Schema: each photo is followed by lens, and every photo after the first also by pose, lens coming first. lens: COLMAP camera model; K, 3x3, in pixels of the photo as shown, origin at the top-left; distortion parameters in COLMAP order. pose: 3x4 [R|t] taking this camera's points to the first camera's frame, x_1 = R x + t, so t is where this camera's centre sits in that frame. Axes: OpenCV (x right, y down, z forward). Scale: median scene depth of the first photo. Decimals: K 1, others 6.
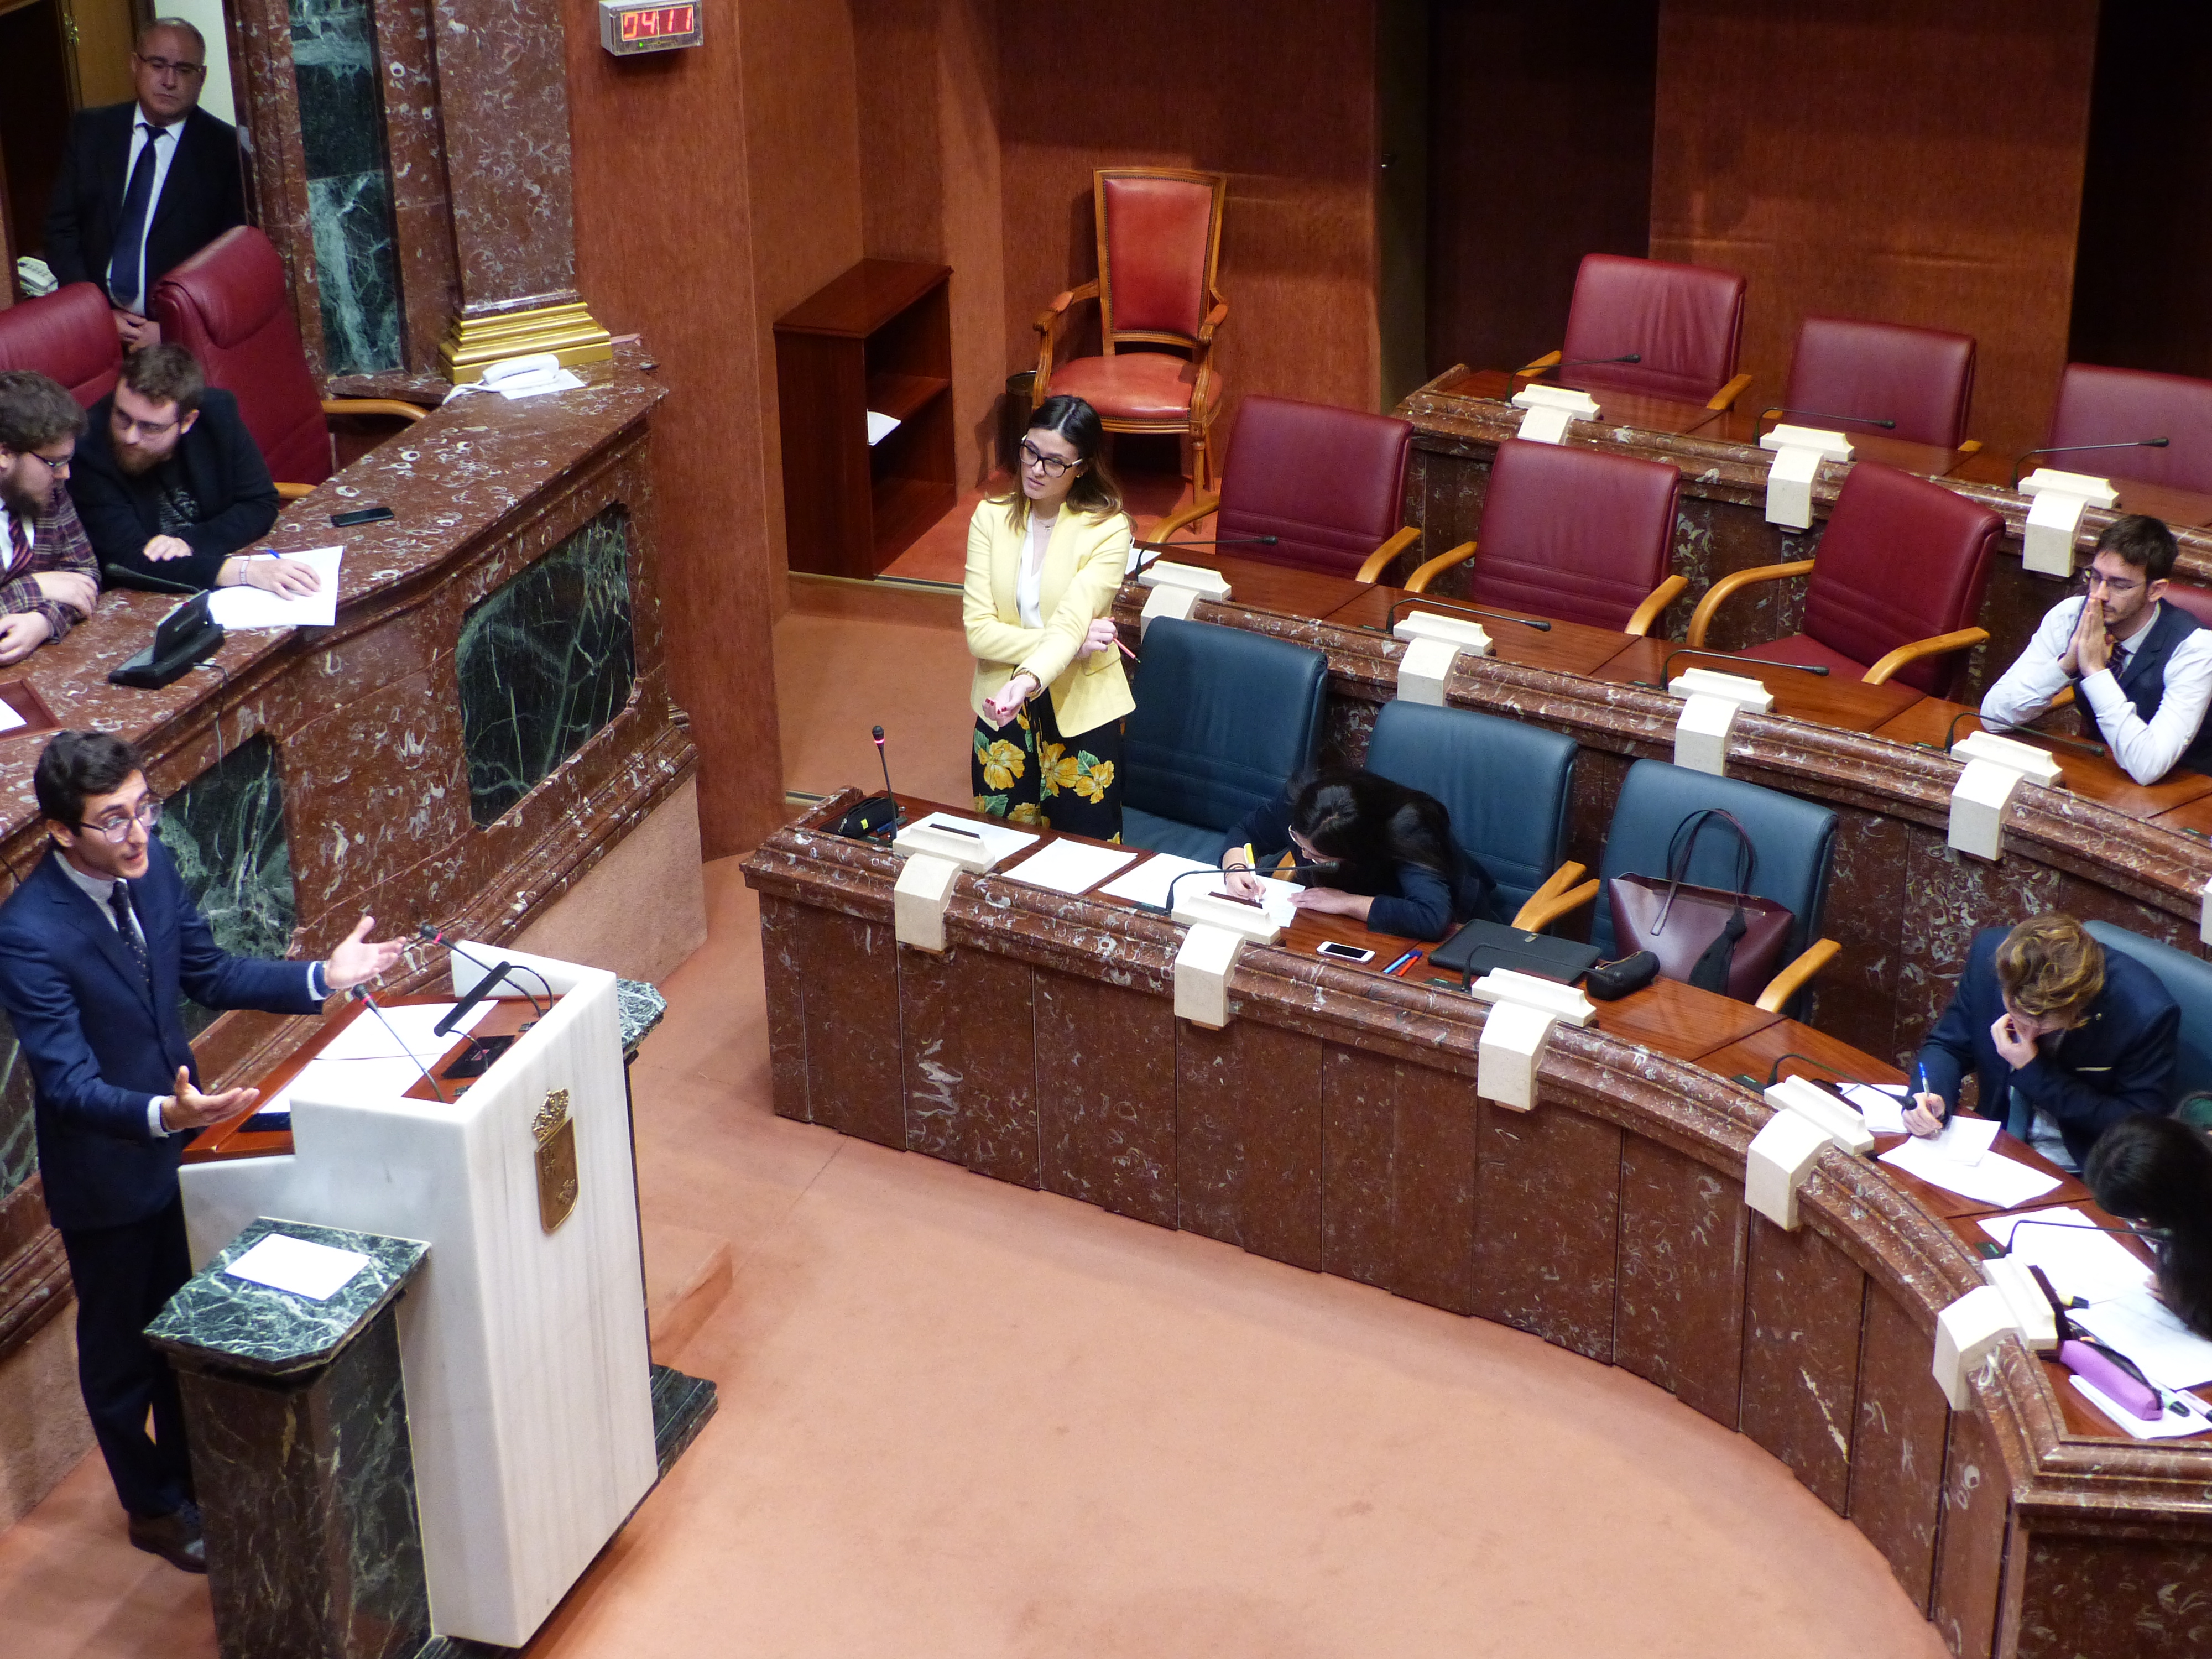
lens RADIAL K [[3616.8, 0, 1102.2], [0, 3616.8, 825.1], [0, 0, 1]] dist [-0.079940, 0.000000]
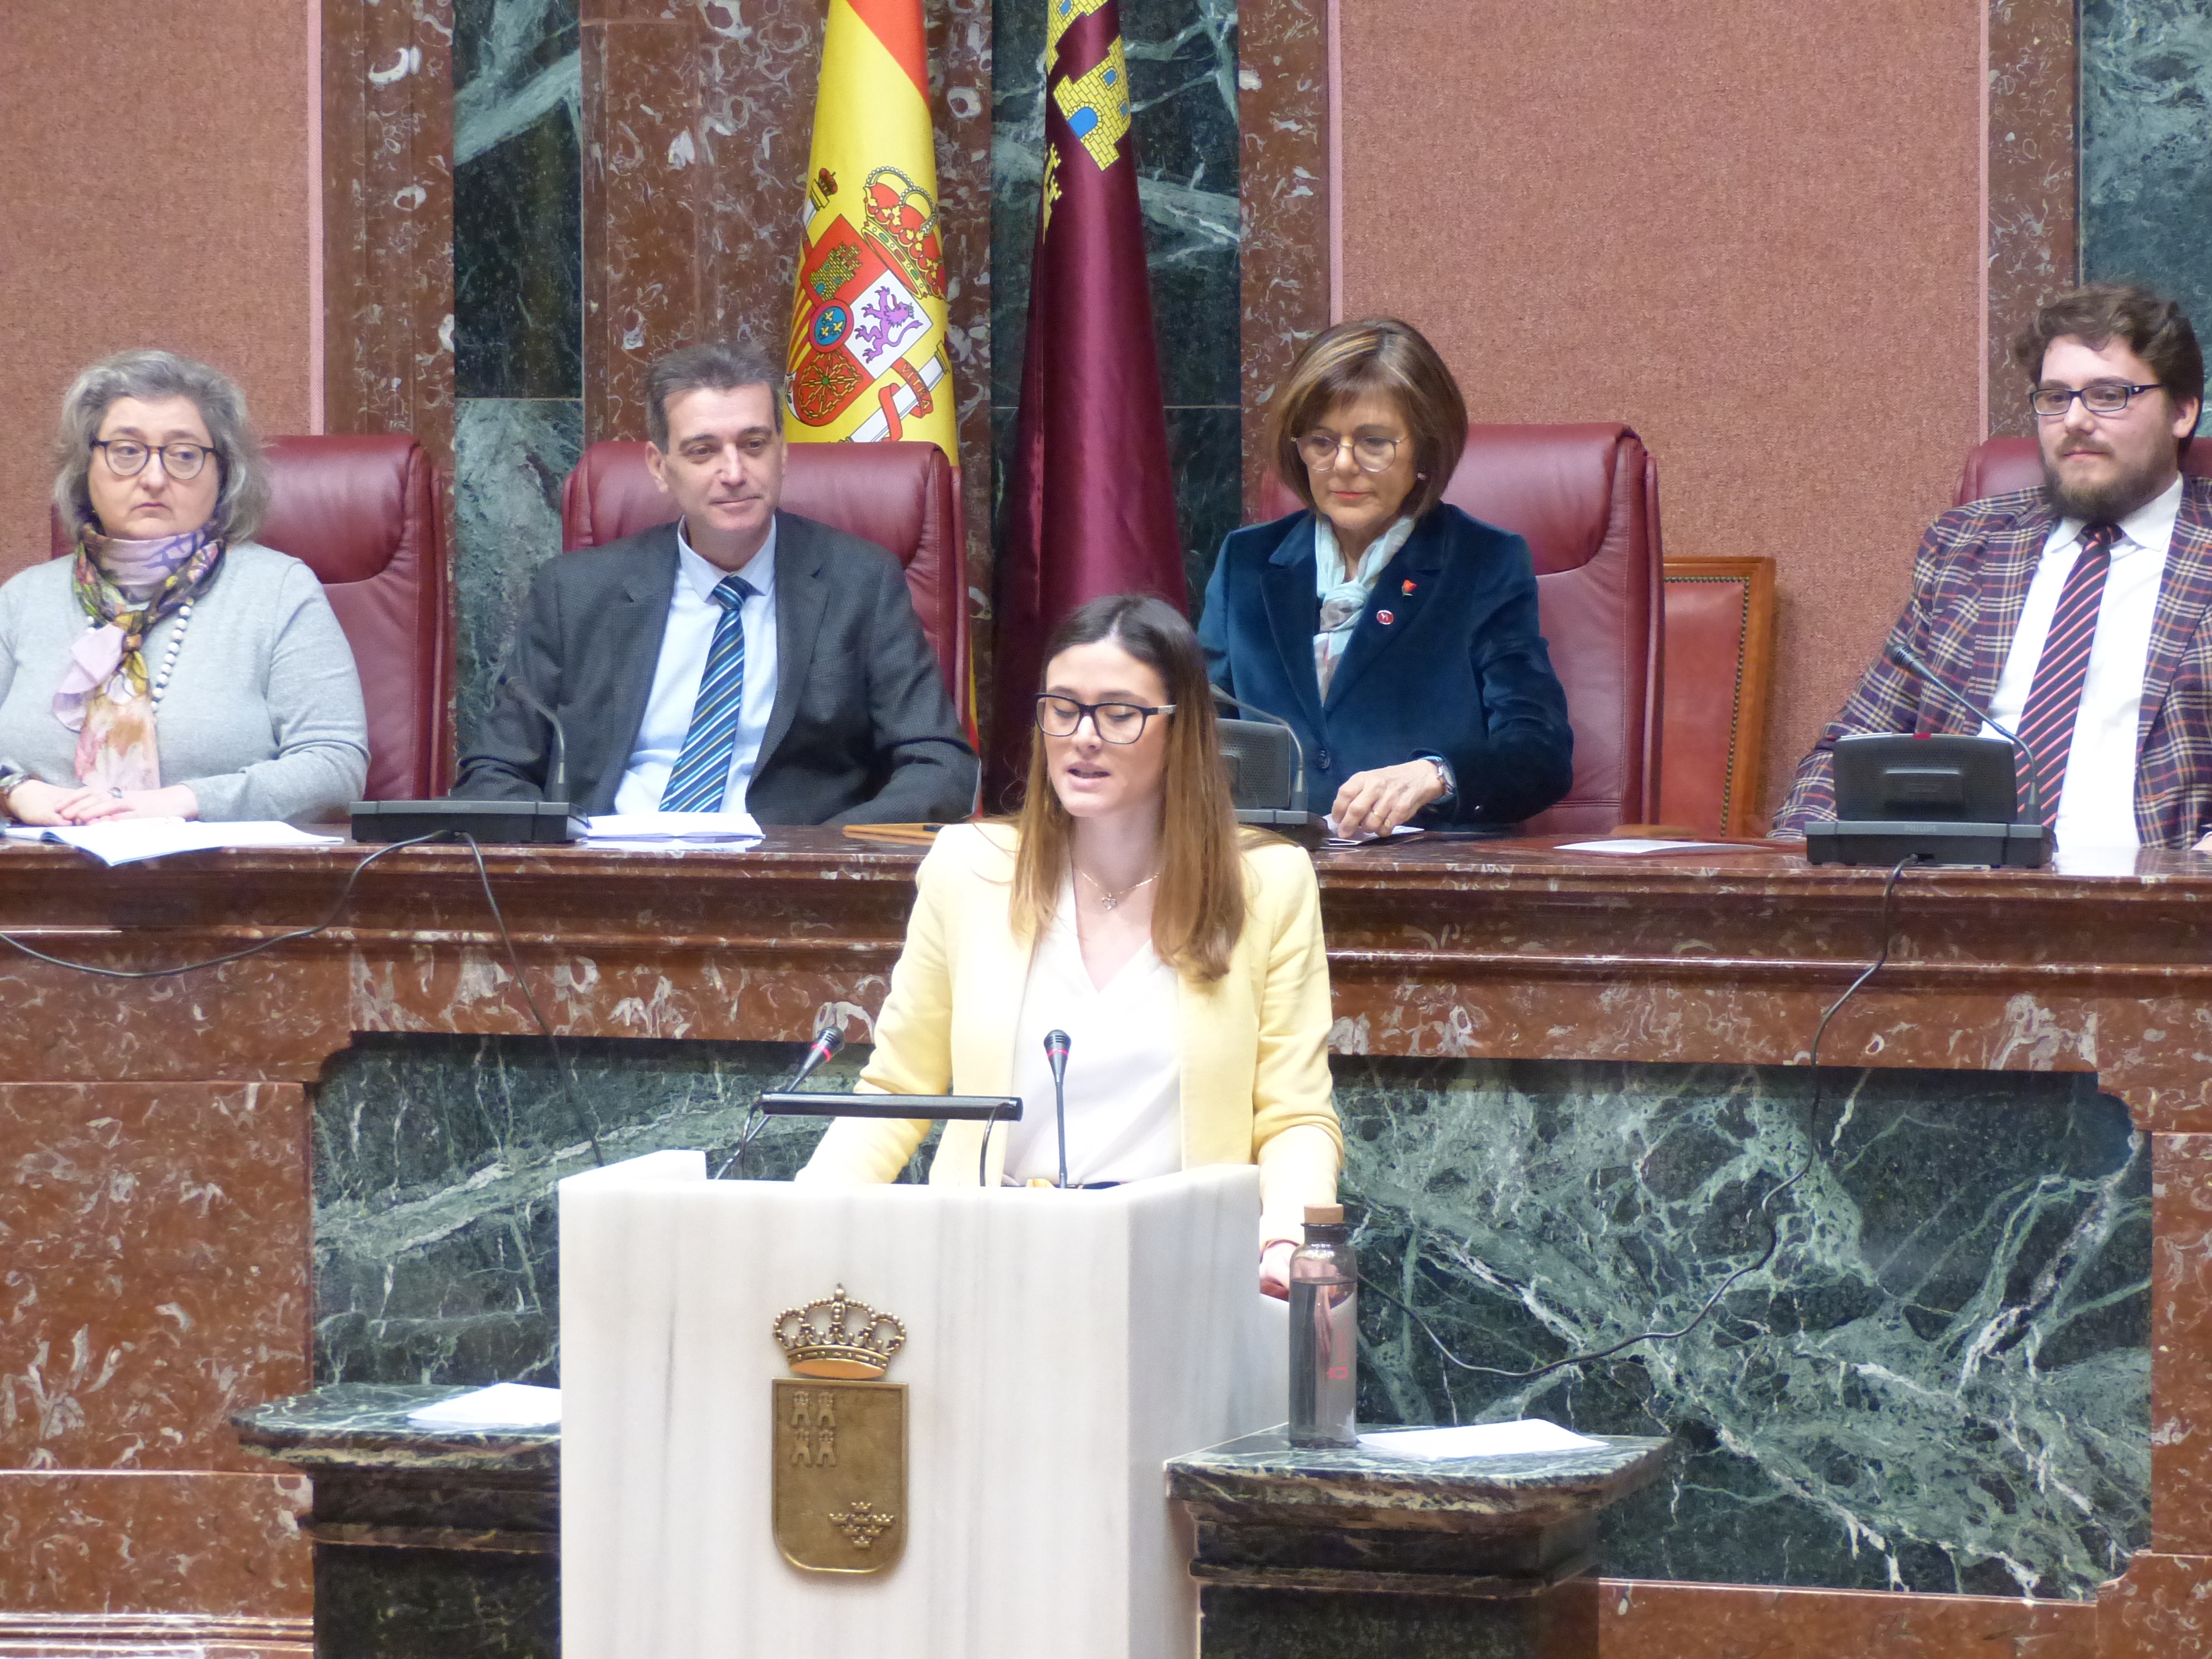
lens RADIAL K [[7877.1, 0, 1230.5], [0, 7877.1, 870.0], [0, 0, 1]] dist [-0.009184, 0.000000]
pose [[0.046802, 0.070502, -0.996413, 0.800900], [-0.430857, 0.901369, 0.043540, -0.045619], [0.901206, 0.427273, 0.072562, 0.755063]]
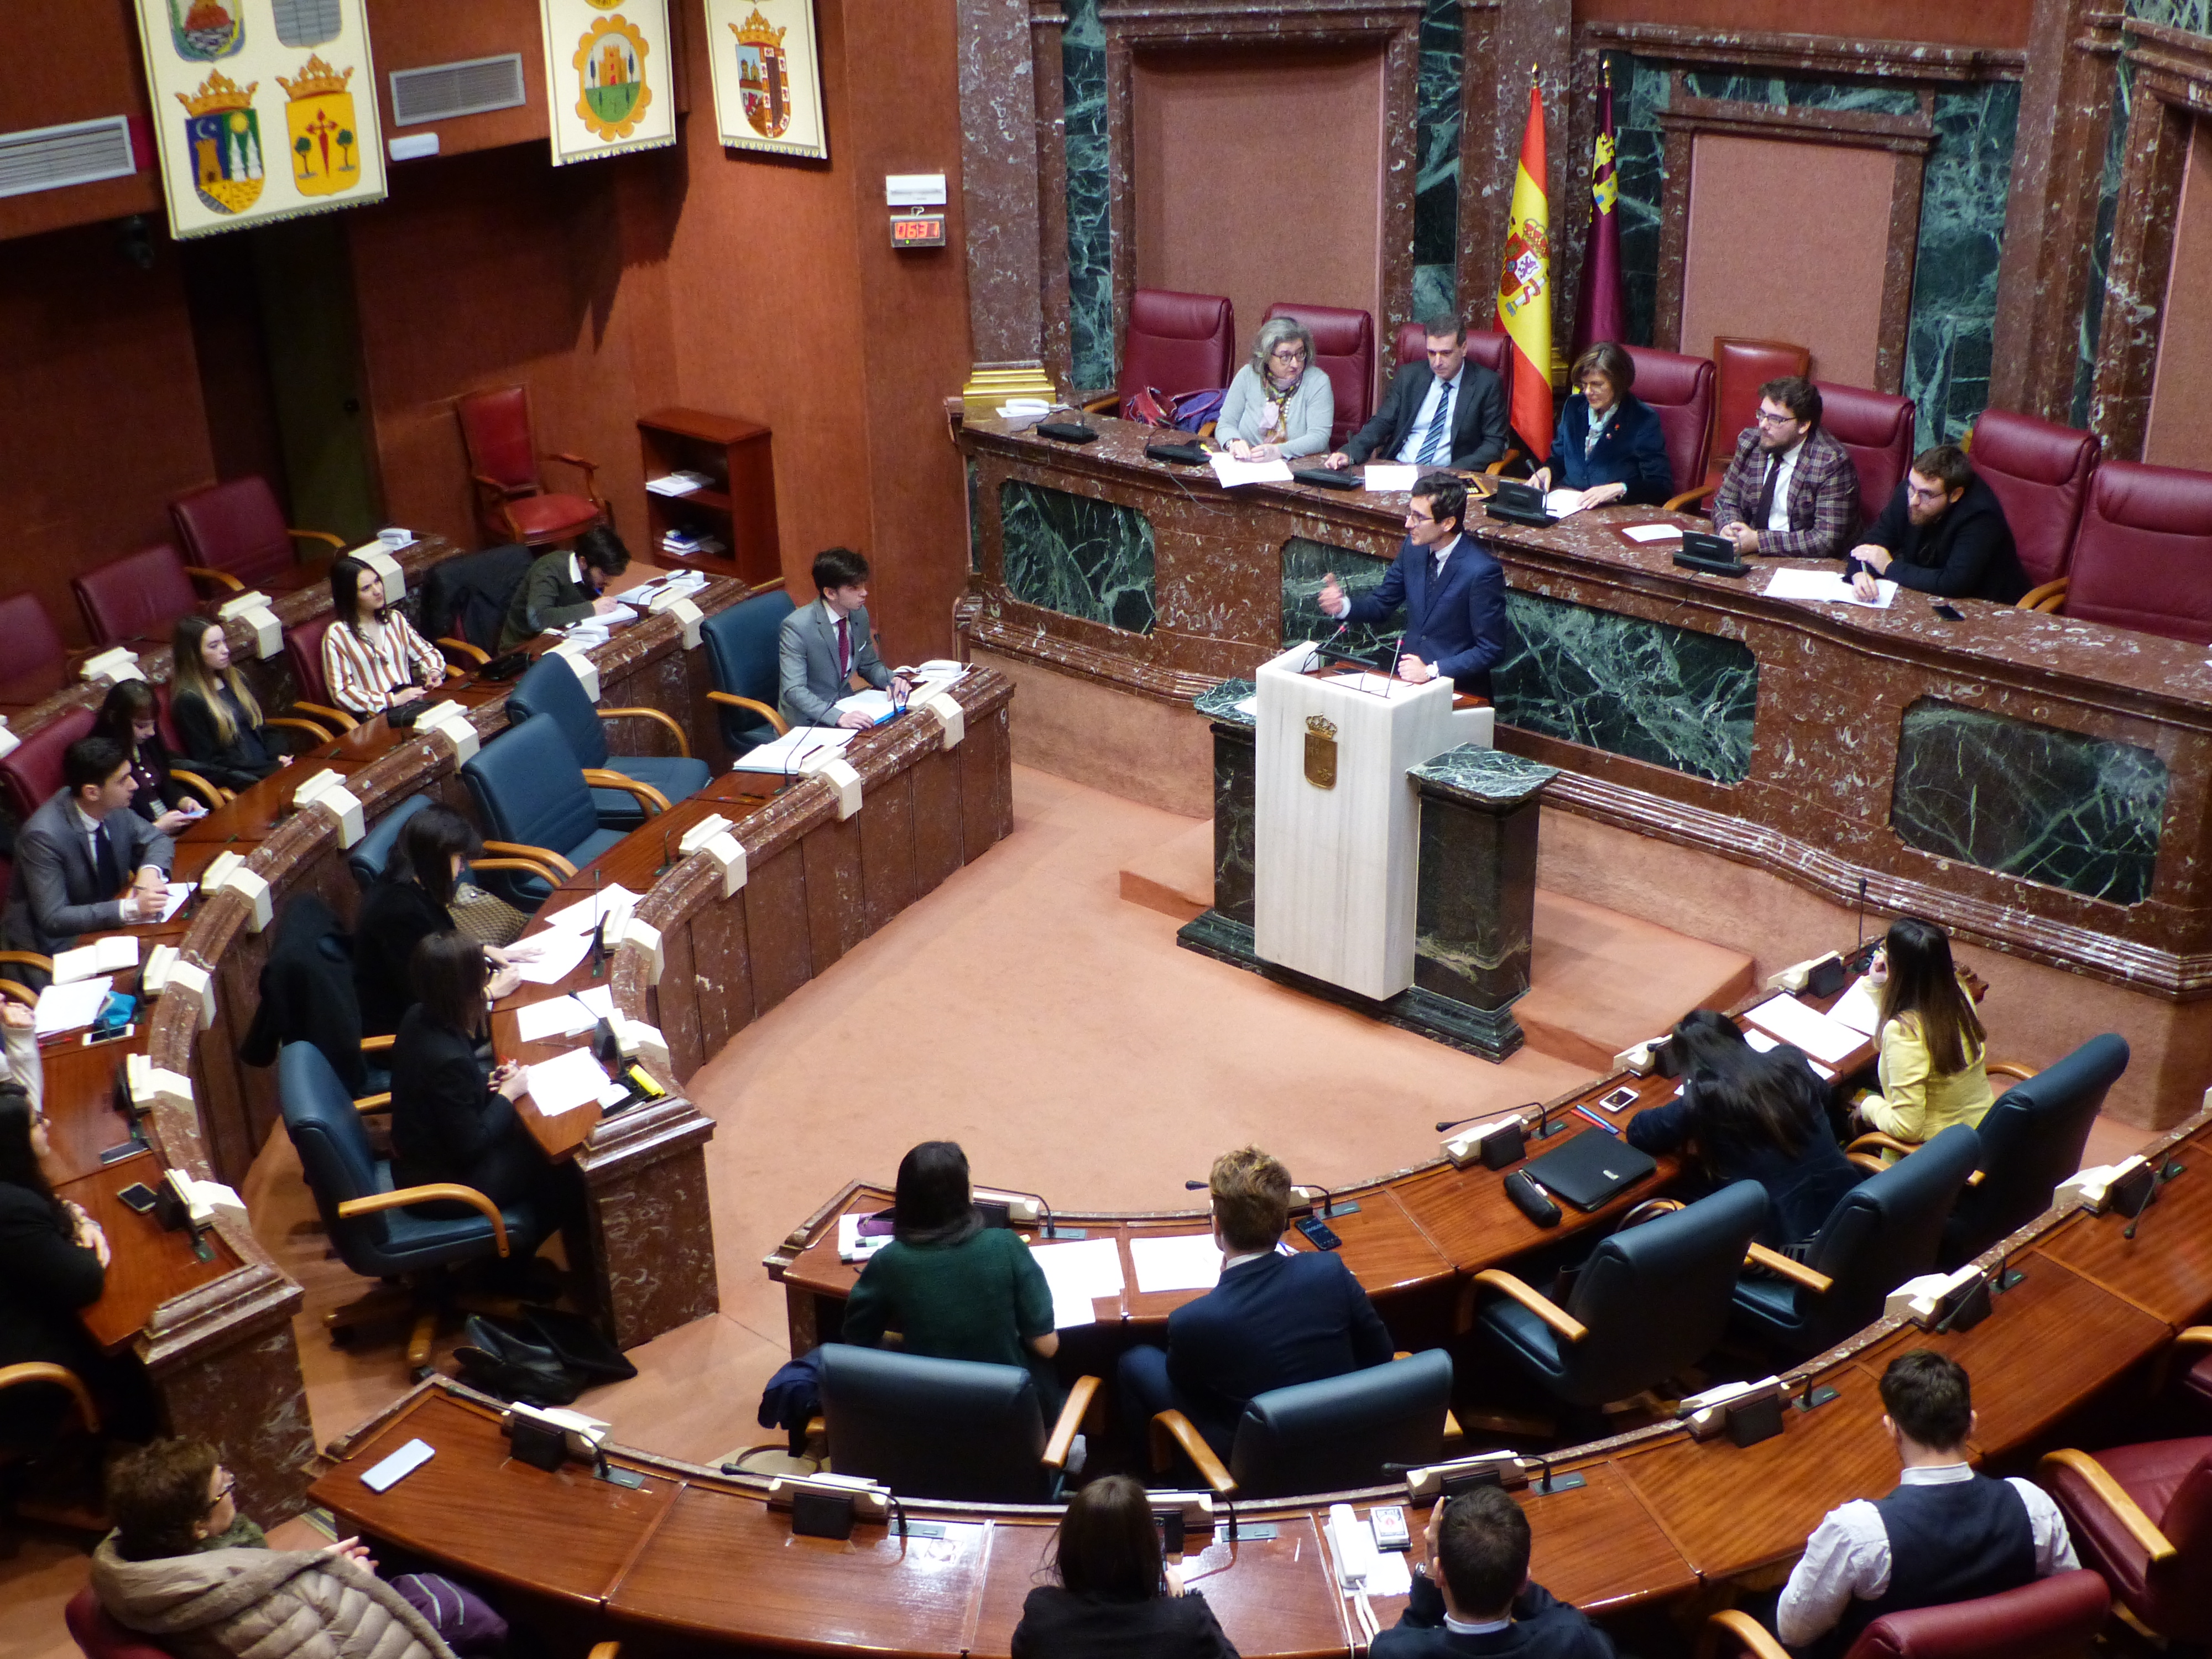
lens RADIAL K [[2468.1, 0, 1103.7], [0, 2468.1, 842.7], [0, 0, 1]] dist [-0.043531, 0.000000]
pose [[-0.357874, 0.416953, -0.835510, 0.814705], [-0.377471, 0.753805, 0.537861, -0.431597], [0.854074, 0.507867, -0.112379, 0.869219]]
